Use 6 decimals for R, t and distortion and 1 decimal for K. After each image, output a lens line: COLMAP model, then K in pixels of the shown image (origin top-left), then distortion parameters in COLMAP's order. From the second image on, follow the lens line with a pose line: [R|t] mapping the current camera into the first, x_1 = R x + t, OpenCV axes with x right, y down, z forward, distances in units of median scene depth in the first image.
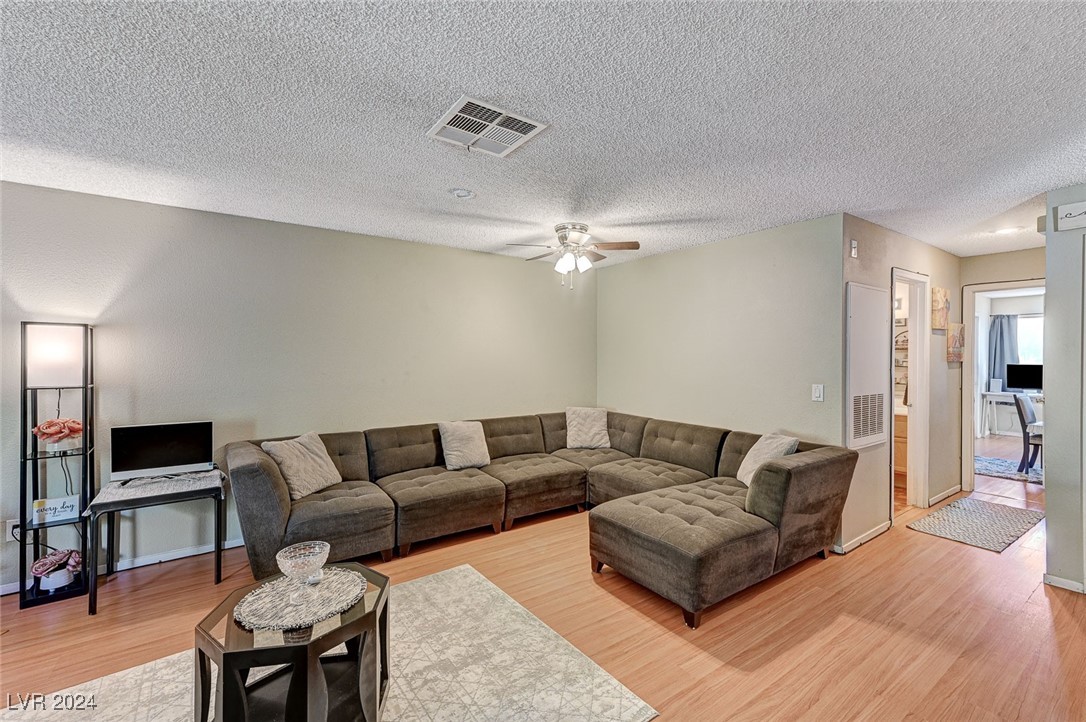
lens RADIAL K [[458.0, 0, 546.1], [0, 458.0, 361.4], [0, 0, 1]] dist [0.011729, 0.000776]
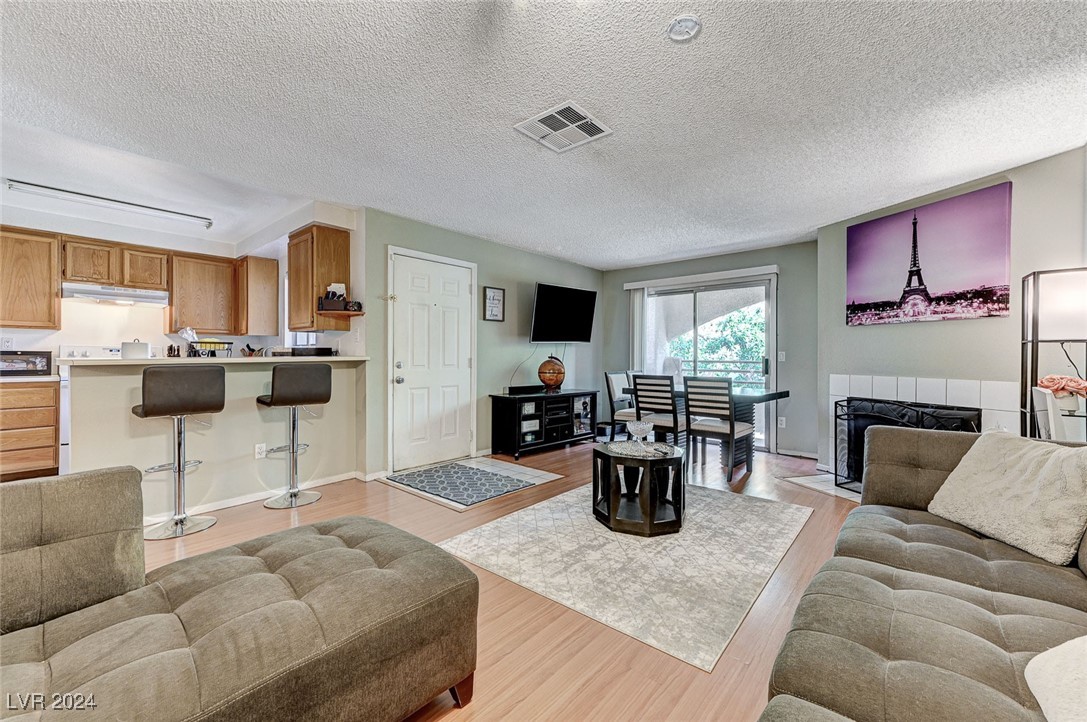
lens RADIAL K [[440.7, 0, 544.5], [0, 440.7, 358.9], [0, 0, 1]] dist [0.007617, 0.002106]
pose [[-0.972912, -0.004120, -0.231138, 0.138171], [-0.009128, 0.999746, 0.020603, 0.074678], [0.230994, 0.022154, -0.972703, 1.497737]]
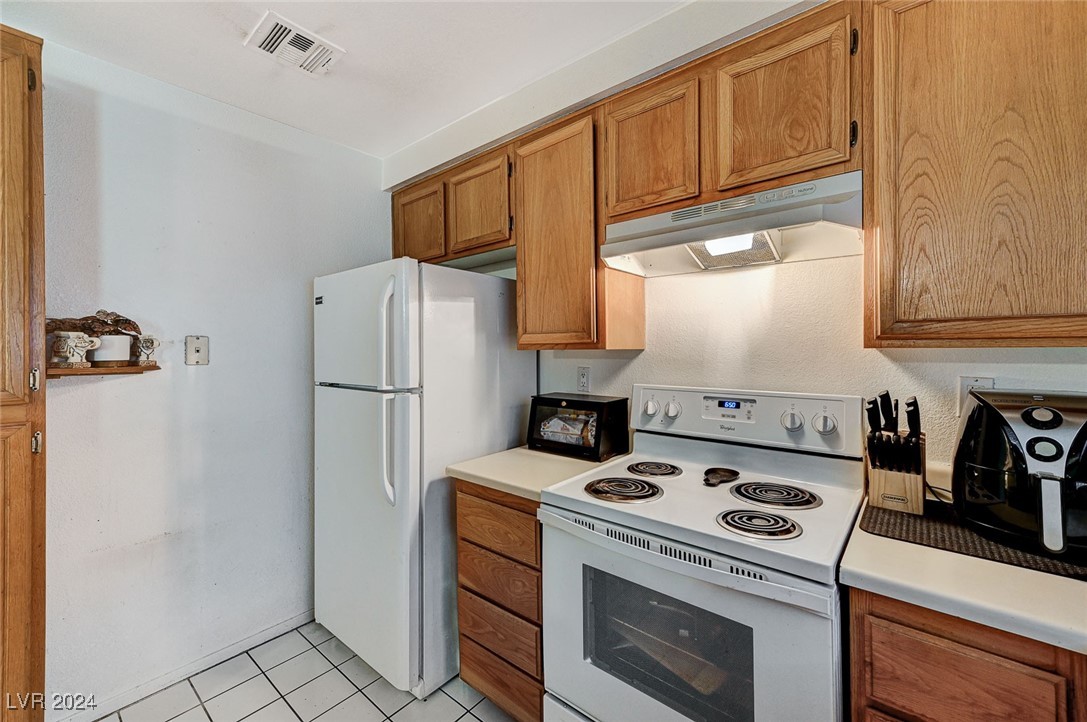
lens RADIAL K [[440.7, 0, 553.3], [0, 440.7, 349.9], [0, 0, 1]] dist [0.007617, 0.002106]
pose [[-0.260173, 0.006003, 0.965543, 0.806820], [0.019922, 0.999801, -0.000847, 0.025018], [-0.965357, 0.019015, -0.260241, -0.055749]]
